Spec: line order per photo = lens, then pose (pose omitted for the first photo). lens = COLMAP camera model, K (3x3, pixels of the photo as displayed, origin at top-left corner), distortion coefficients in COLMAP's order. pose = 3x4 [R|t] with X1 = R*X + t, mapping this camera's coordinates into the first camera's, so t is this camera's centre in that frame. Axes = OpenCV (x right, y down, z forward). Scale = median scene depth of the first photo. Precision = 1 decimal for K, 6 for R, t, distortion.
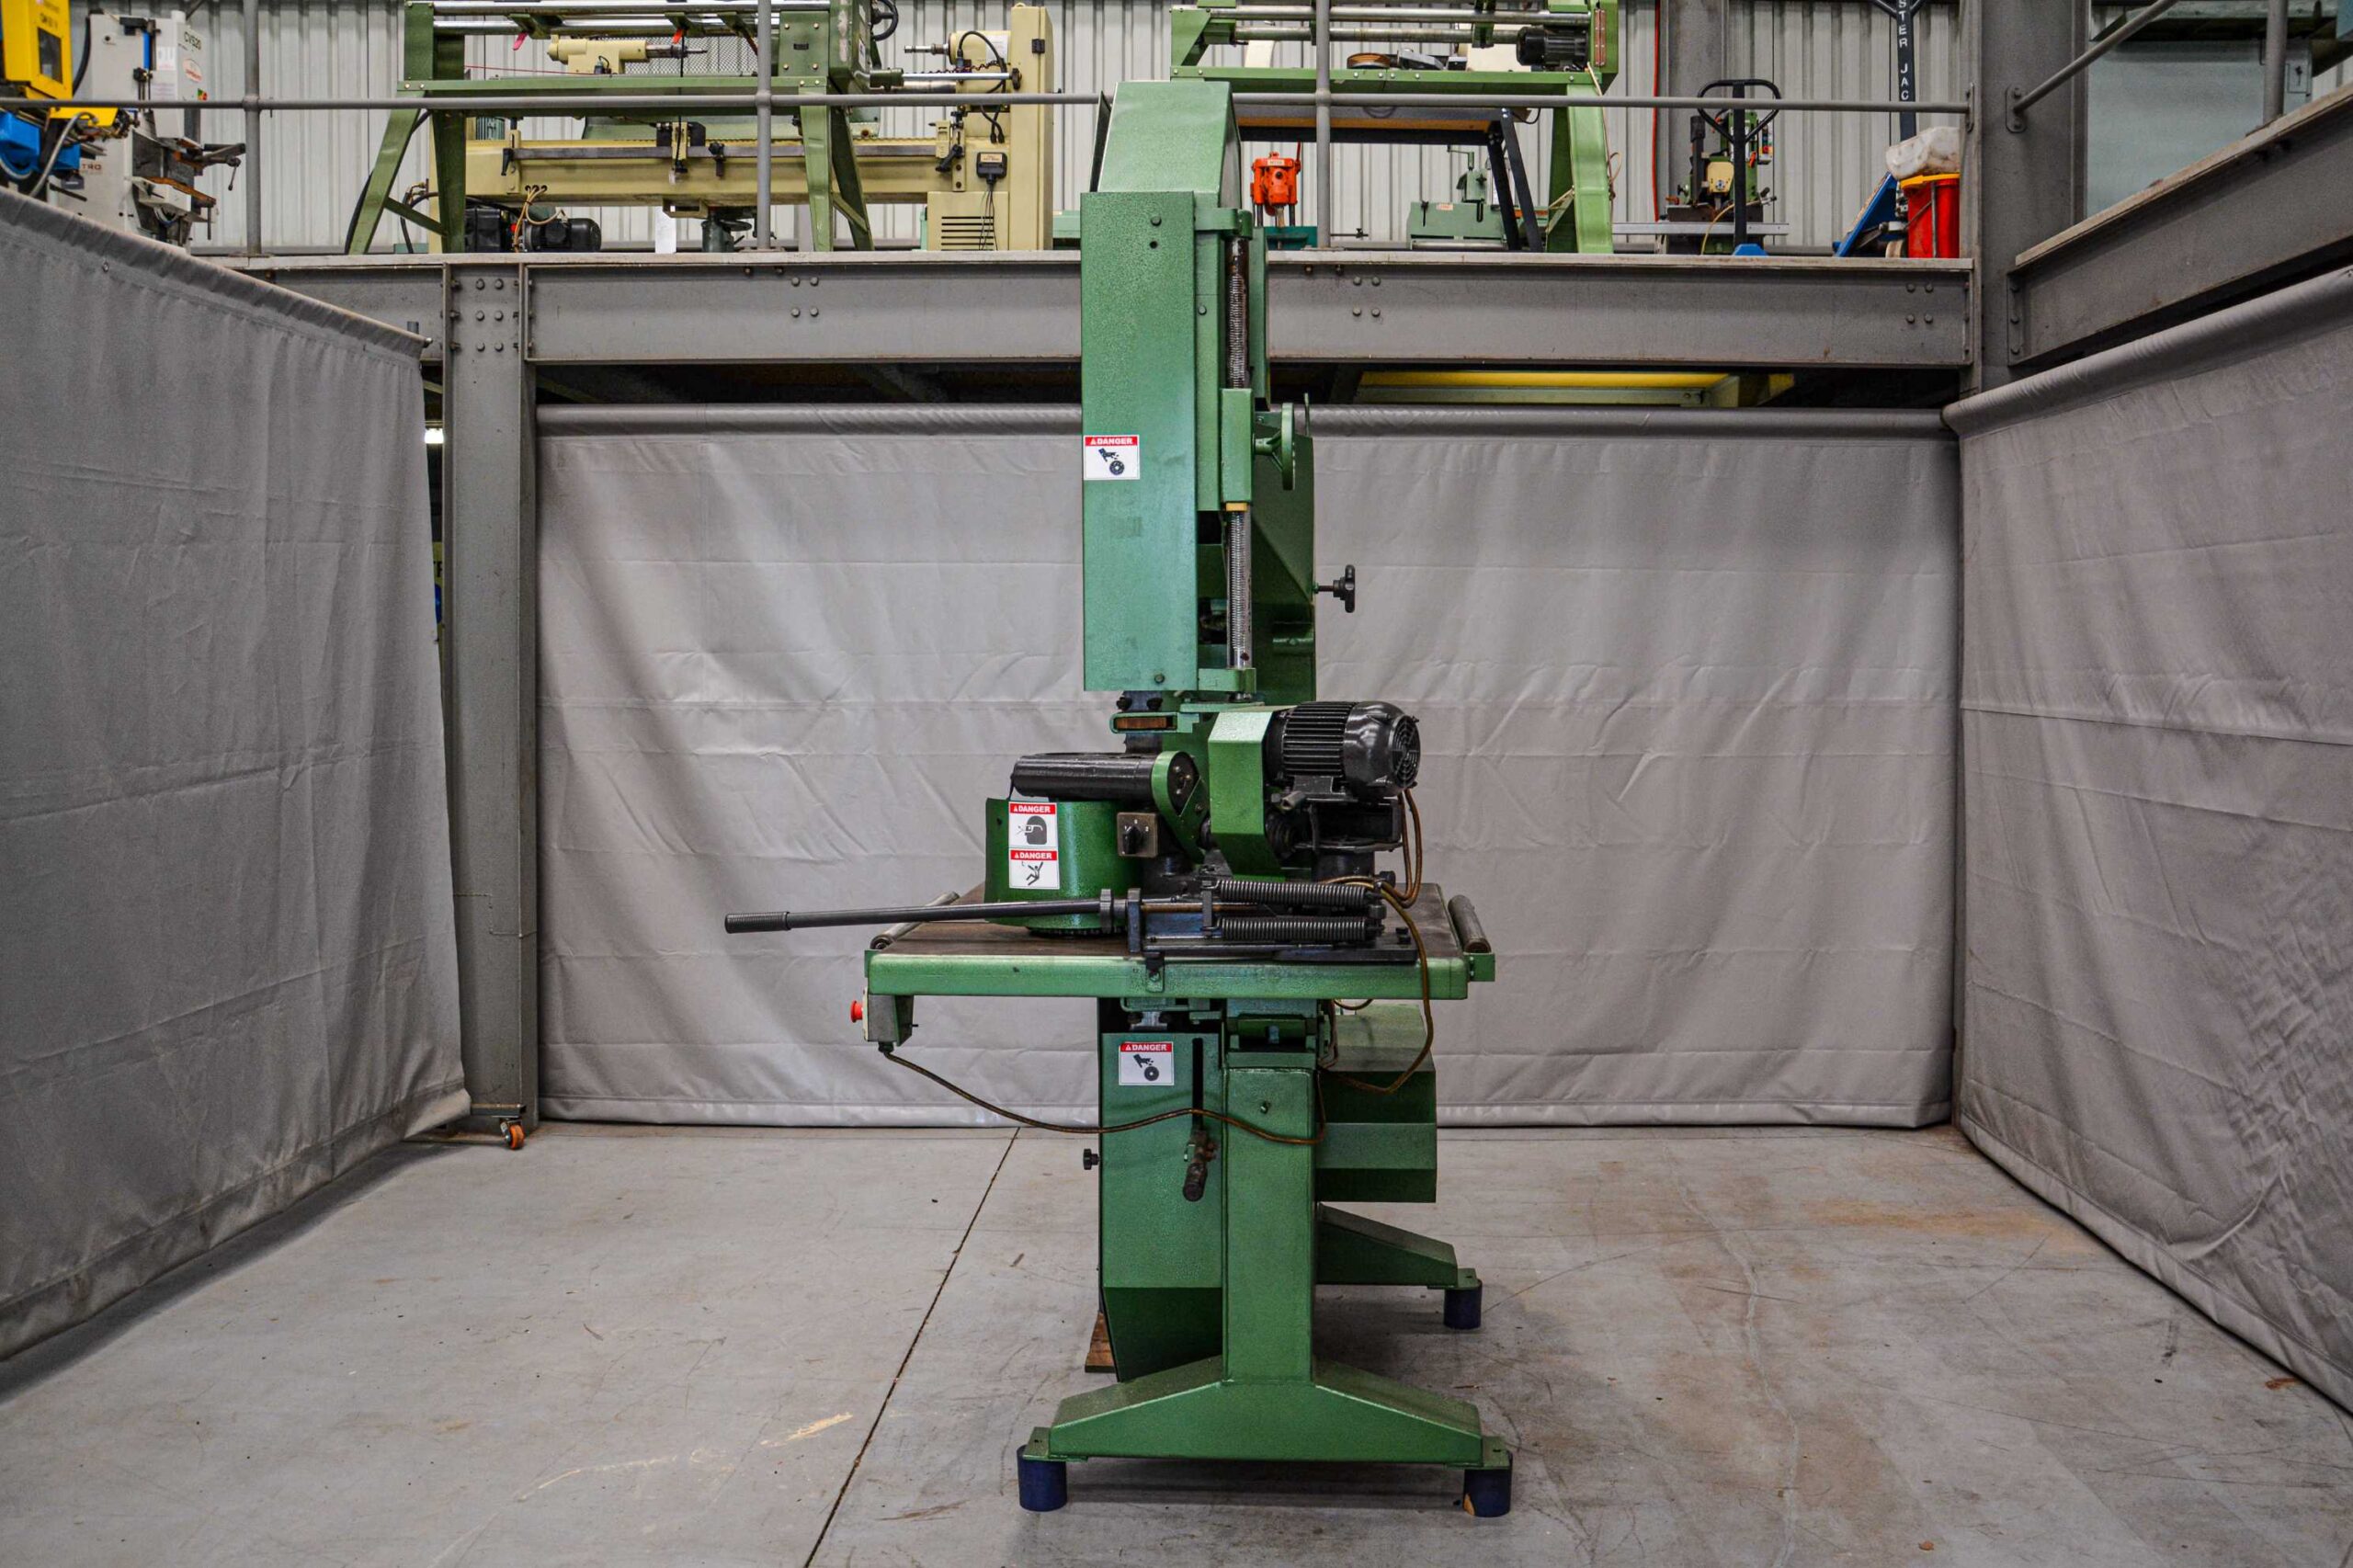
lens RADIAL K [[1946.6, 0, 1191.1], [0, 1946.6, 785.0], [0, 0, 1]] dist [-0.083737, 0.095405]
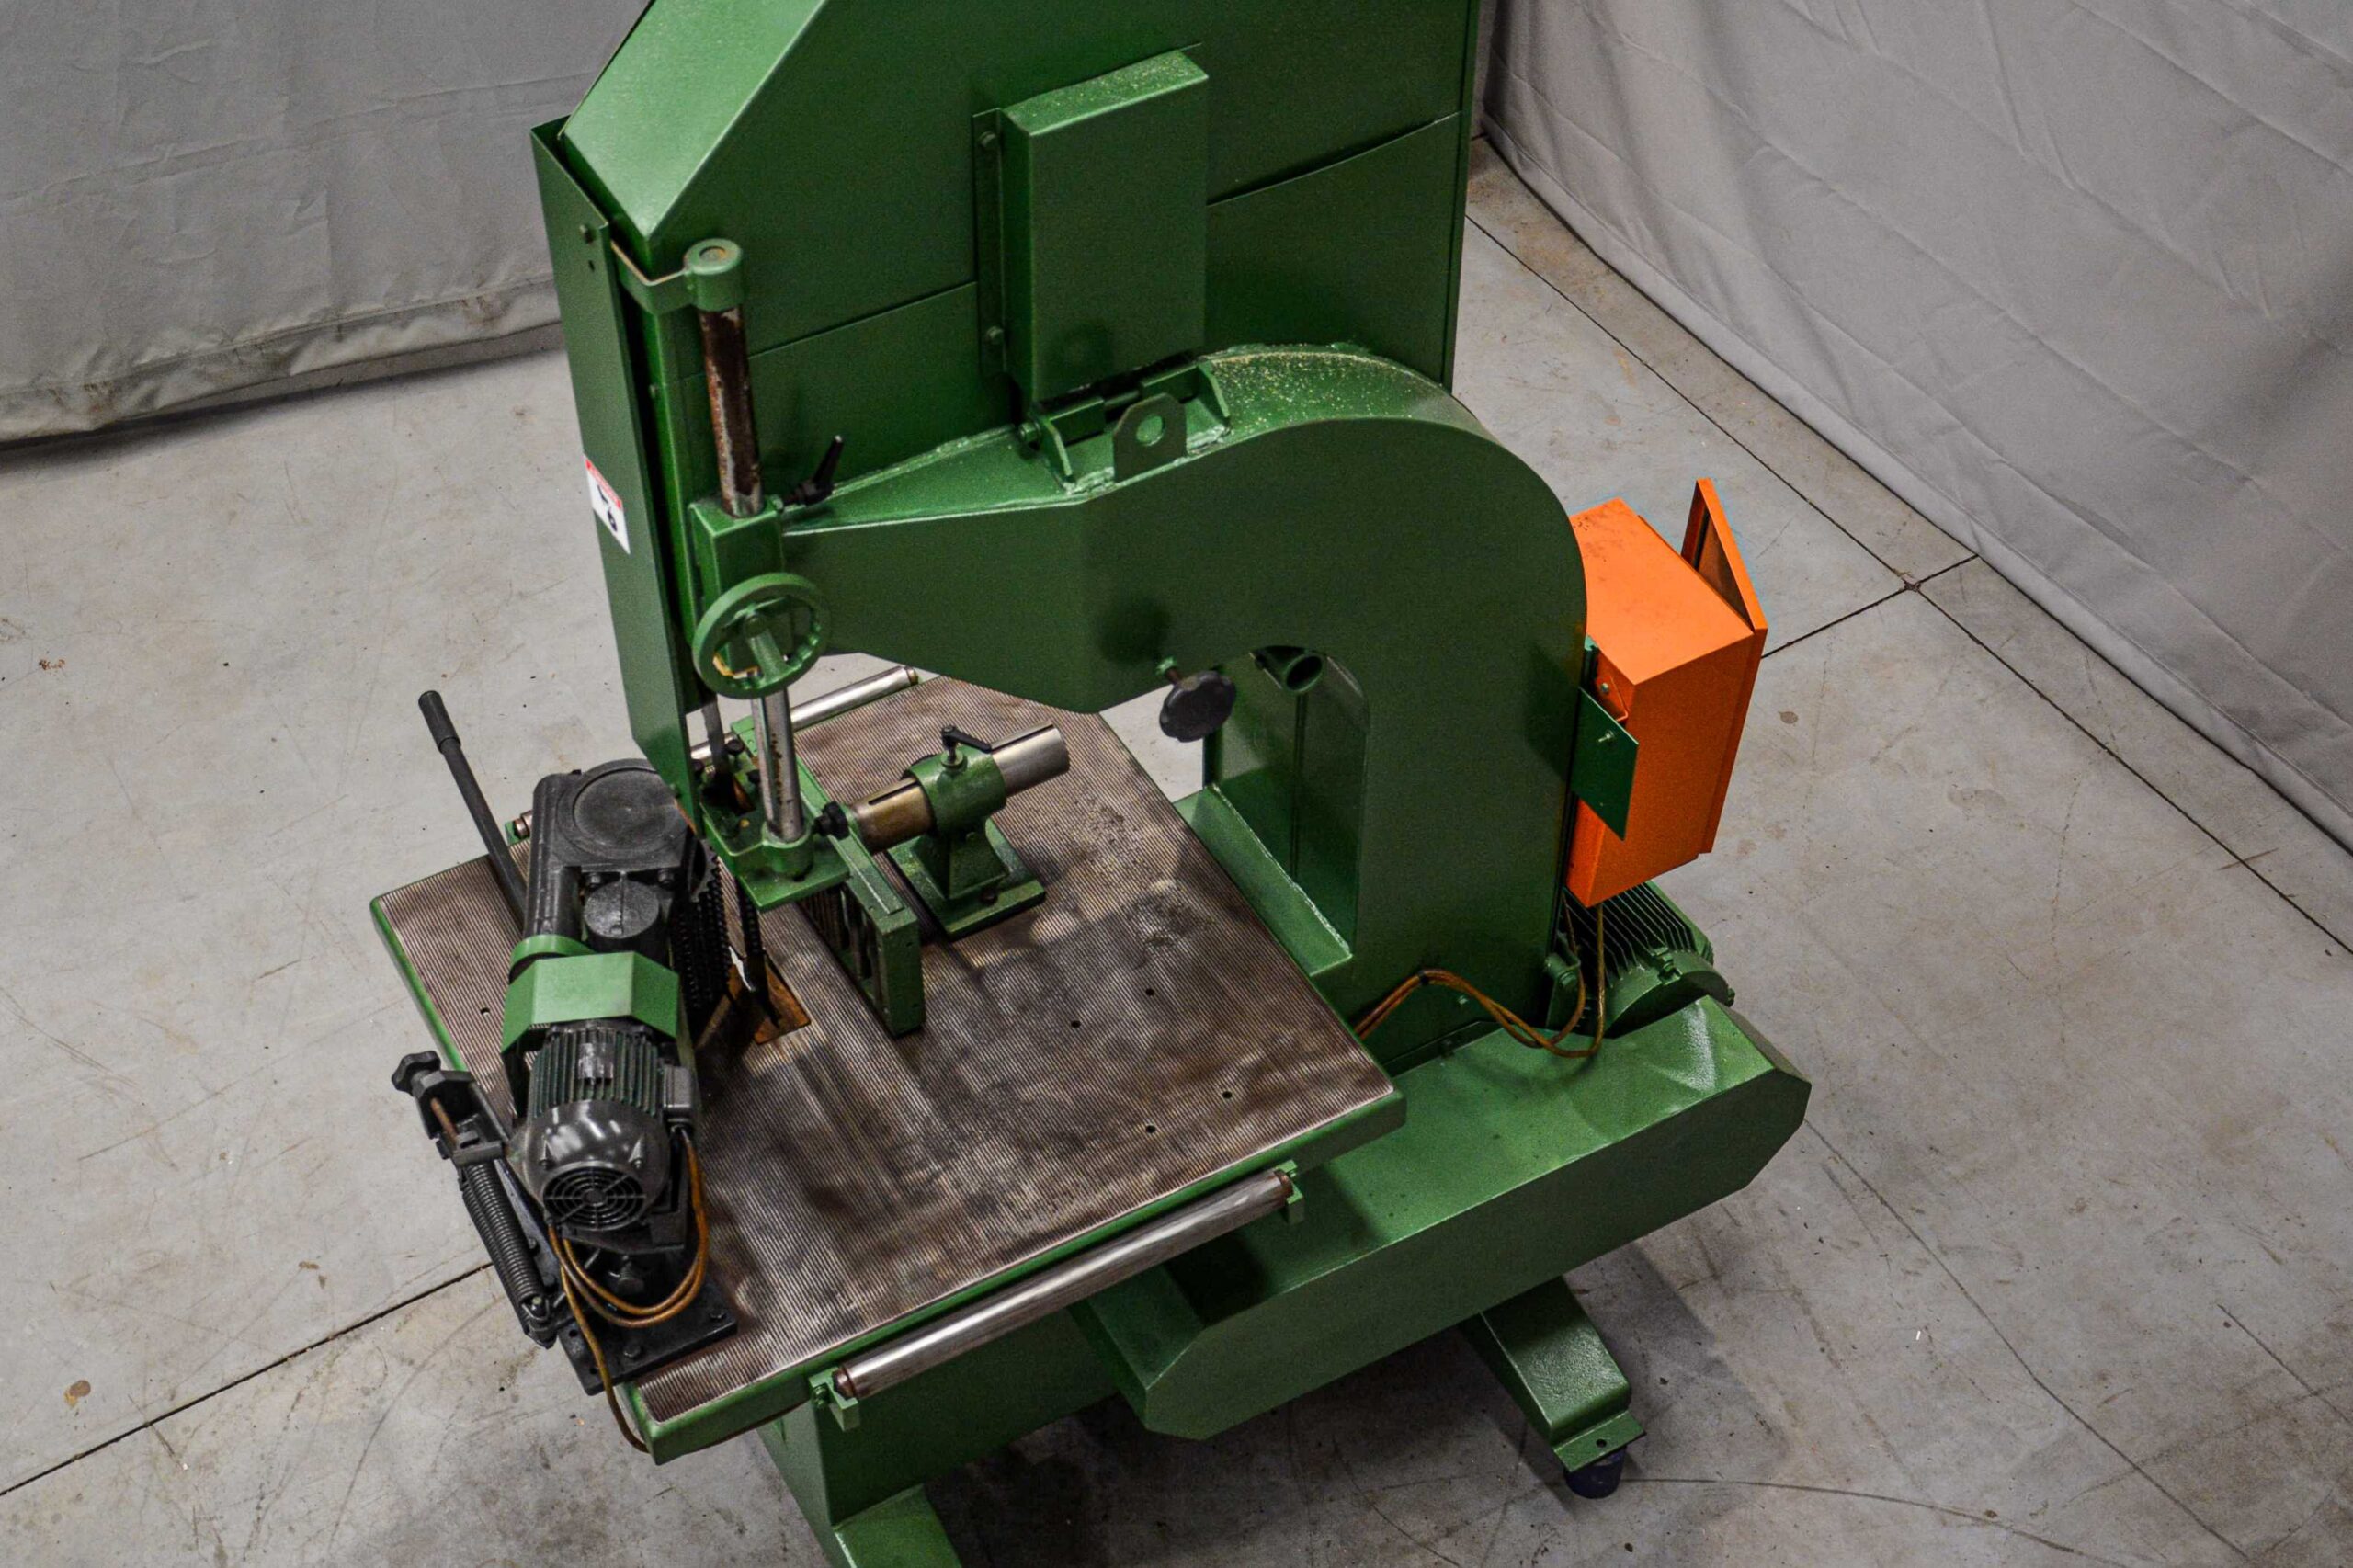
lens RADIAL K [[2984.7, 0, 1080.8], [0, 2984.7, 720.6], [0, 0, 1]] dist [-0.023140, 0.000000]
pose [[0.546410, 0.583391, -0.600909, 0.358042], [-0.038925, 0.734402, 0.677598, -0.417012], [0.836613, -0.346856, 0.423993, 0.366702]]
